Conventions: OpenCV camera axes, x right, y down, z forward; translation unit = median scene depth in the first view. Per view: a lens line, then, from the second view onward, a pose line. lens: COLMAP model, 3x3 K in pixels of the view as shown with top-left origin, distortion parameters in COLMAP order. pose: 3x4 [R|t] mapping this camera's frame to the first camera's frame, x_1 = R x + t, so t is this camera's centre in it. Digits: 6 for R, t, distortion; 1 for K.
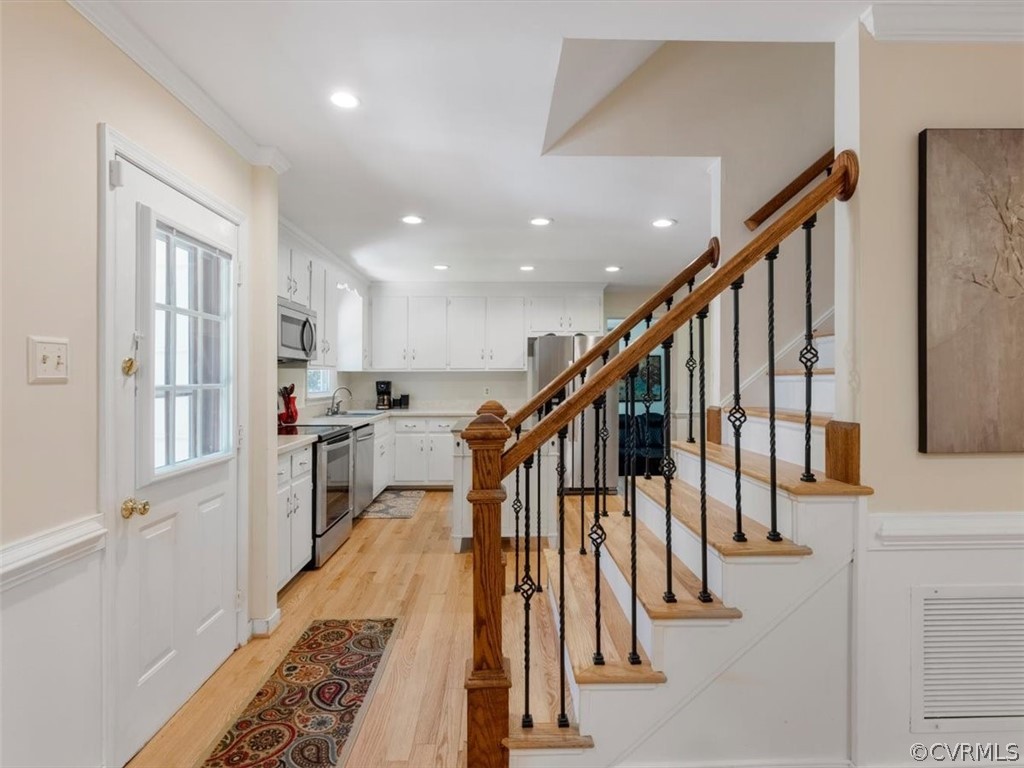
lens RADIAL K [[533.4, 0, 528.6], [0, 533.4, 363.8], [0, 0, 1]] dist [0.011922, -0.004302]
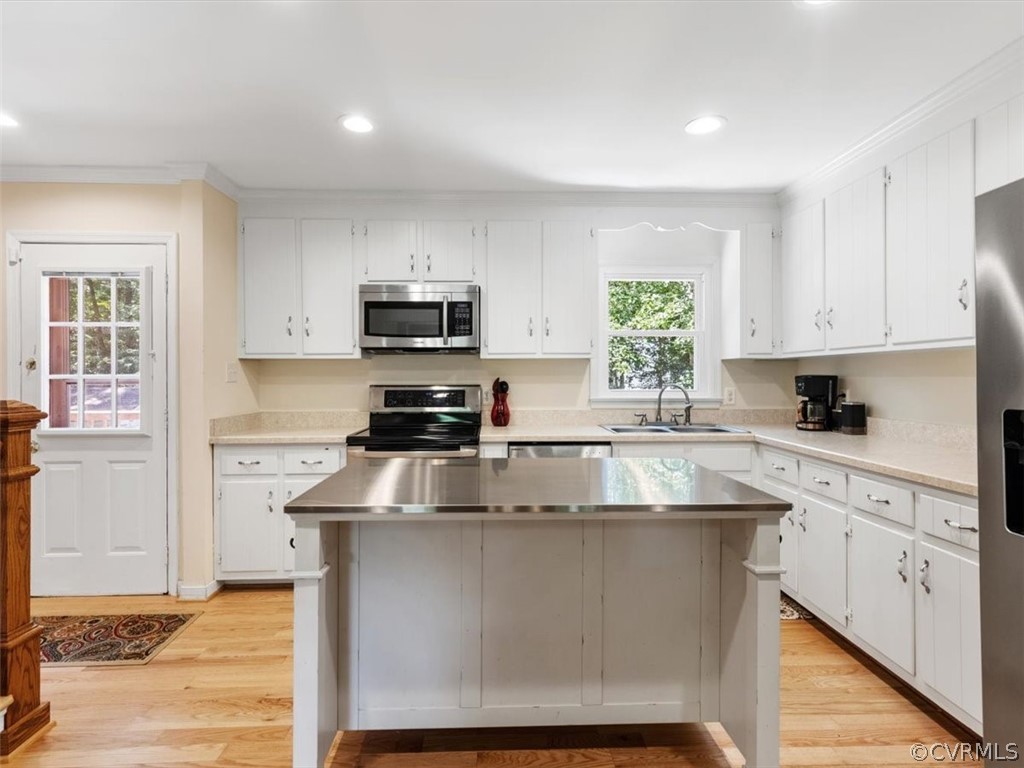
lens RADIAL K [[533.4, 0, 503.1], [0, 533.4, 374.8], [0, 0, 1]] dist [0.011922, -0.004302]
pose [[-0.029847, -0.001166, -0.999554, 0.290041], [0.028528, 0.999591, -0.002018, 0.027567], [0.999147, -0.028575, -0.029802, 0.814293]]
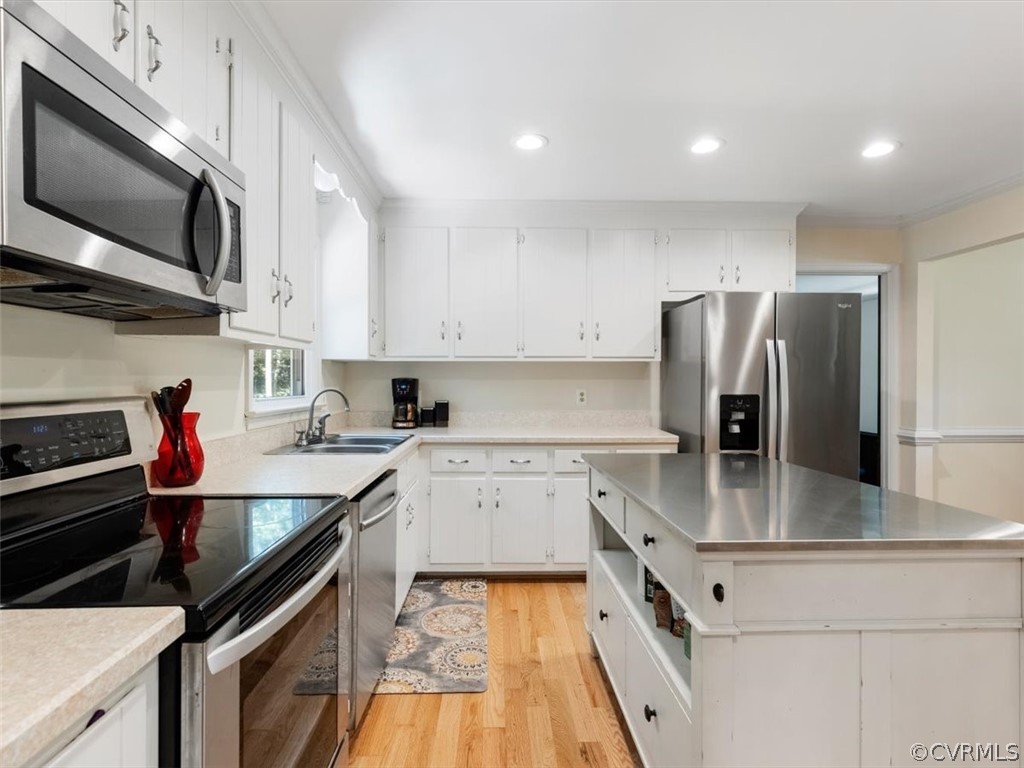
lens RADIAL K [[533.4, 0, 517.6], [0, 533.4, 383.9], [0, 0, 1]] dist [0.011922, -0.004302]
pose [[0.999823, 0.005474, -0.018008, -0.161614], [-0.004894, 0.999473, 0.032090, 0.022312], [0.018175, -0.031996, 0.999323, 0.496150]]
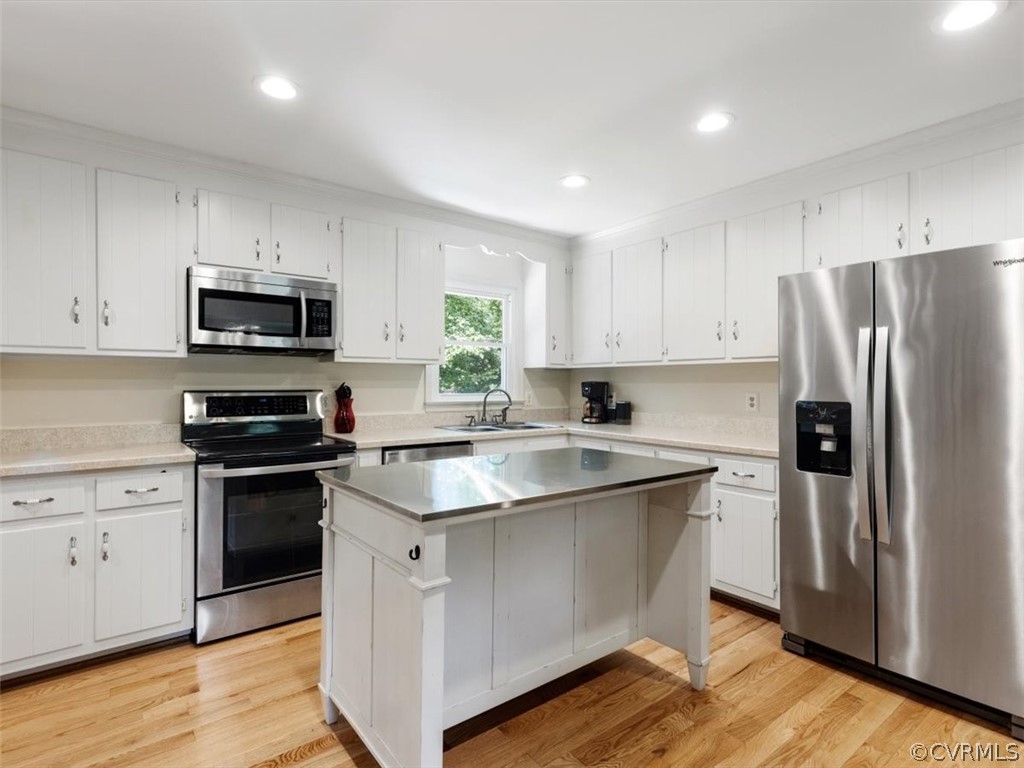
lens RADIAL K [[533.4, 0, 510.8], [0, 533.4, 379.0], [0, 0, 1]] dist [0.011922, -0.004302]
pose [[0.562811, -0.002329, -0.826582, 0.262236], [0.017641, 0.999802, 0.009195, 0.023664], [0.826397, -0.019757, 0.562741, 0.603196]]
